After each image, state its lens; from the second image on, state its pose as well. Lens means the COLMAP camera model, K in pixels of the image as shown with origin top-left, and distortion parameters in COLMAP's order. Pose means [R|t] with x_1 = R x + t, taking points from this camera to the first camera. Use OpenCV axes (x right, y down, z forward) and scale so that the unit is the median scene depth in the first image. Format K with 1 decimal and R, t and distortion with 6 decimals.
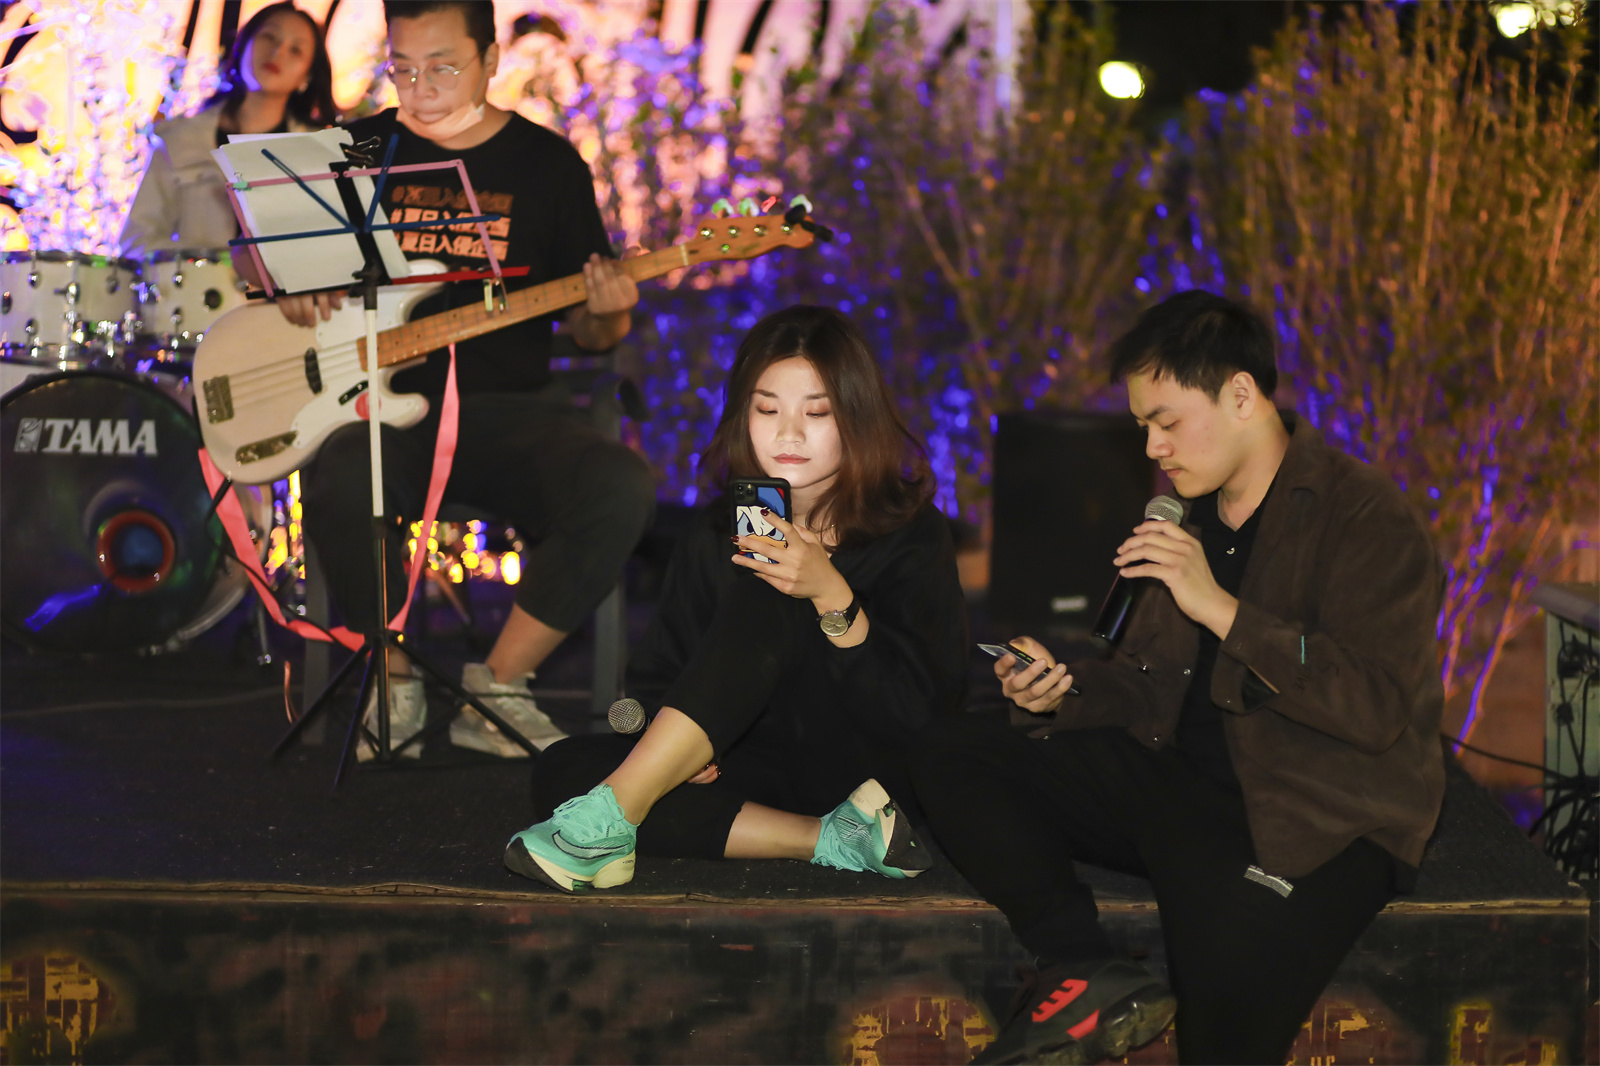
lens RADIAL K [[3935.4, 0, 800.0], [0, 3935.4, 533.0], [0, 0, 1]] dist [-0.180318, -0.775894]
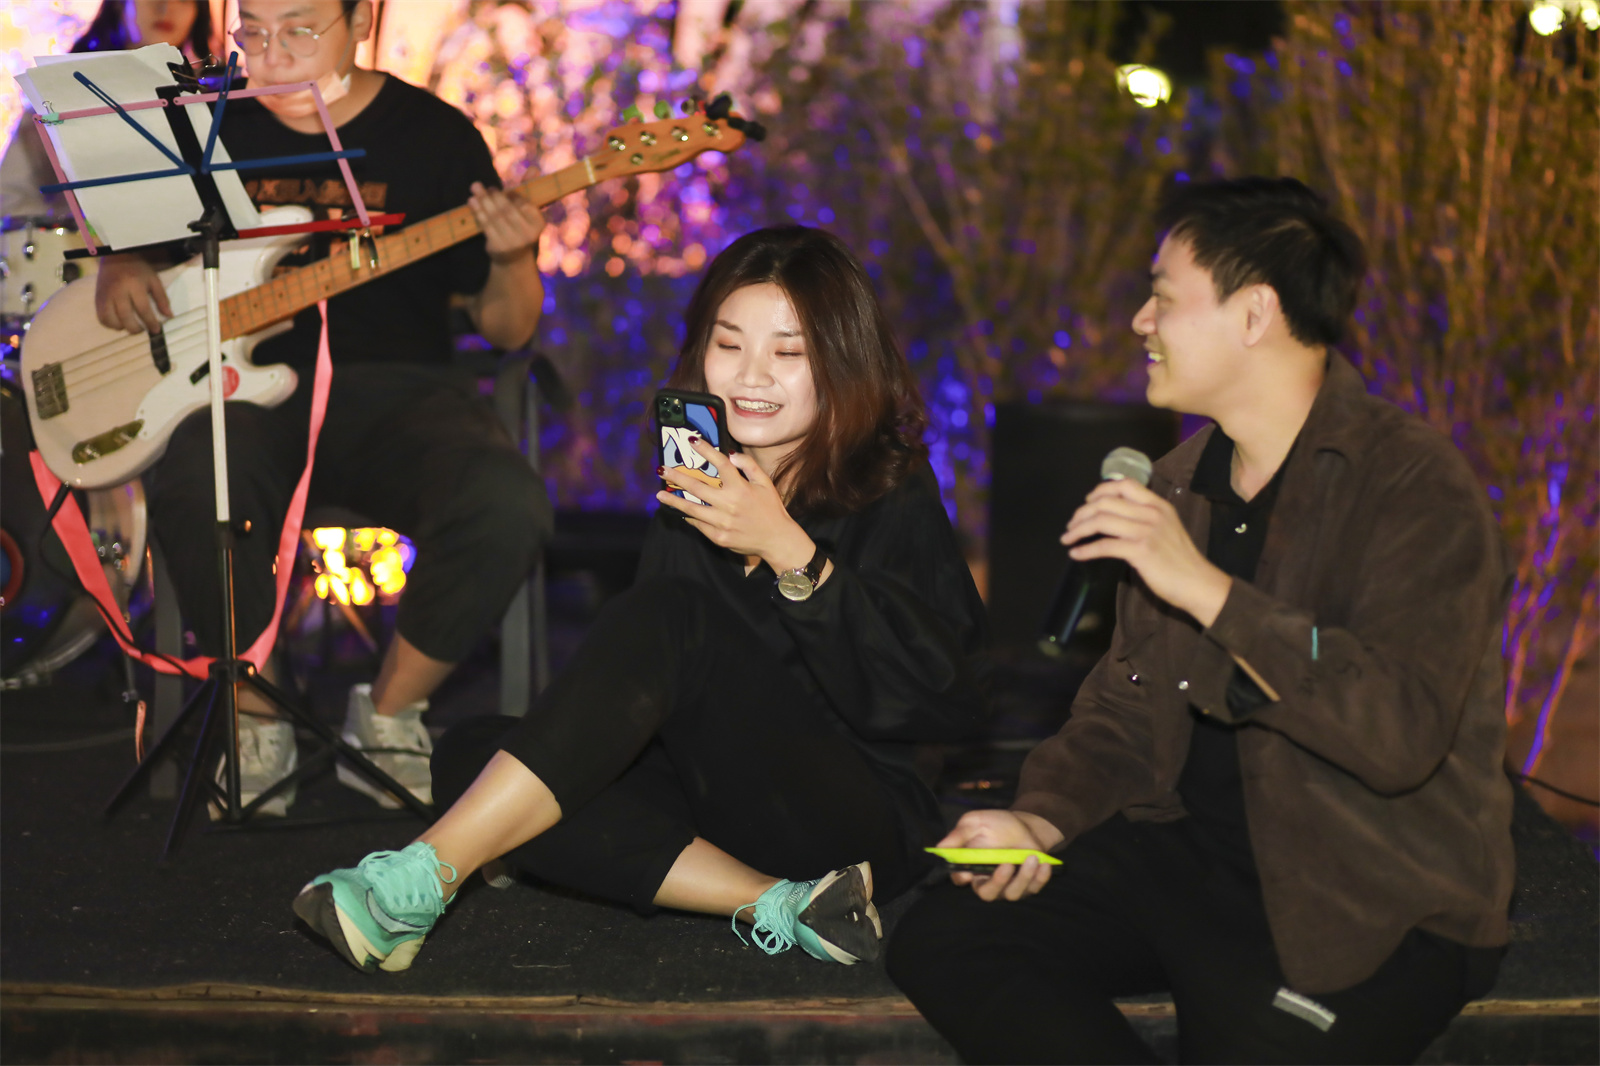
lens RADIAL K [[3935.4, 0, 800.0], [0, 3935.4, 533.0], [0, 0, 1]] dist [-0.180318, -0.775894]
pose [[0.999938, -0.008631, -0.007068, 0.012462], [0.008588, 0.999944, -0.006124, 0.002865], [0.007120, 0.006063, 0.999956, 0.126107]]
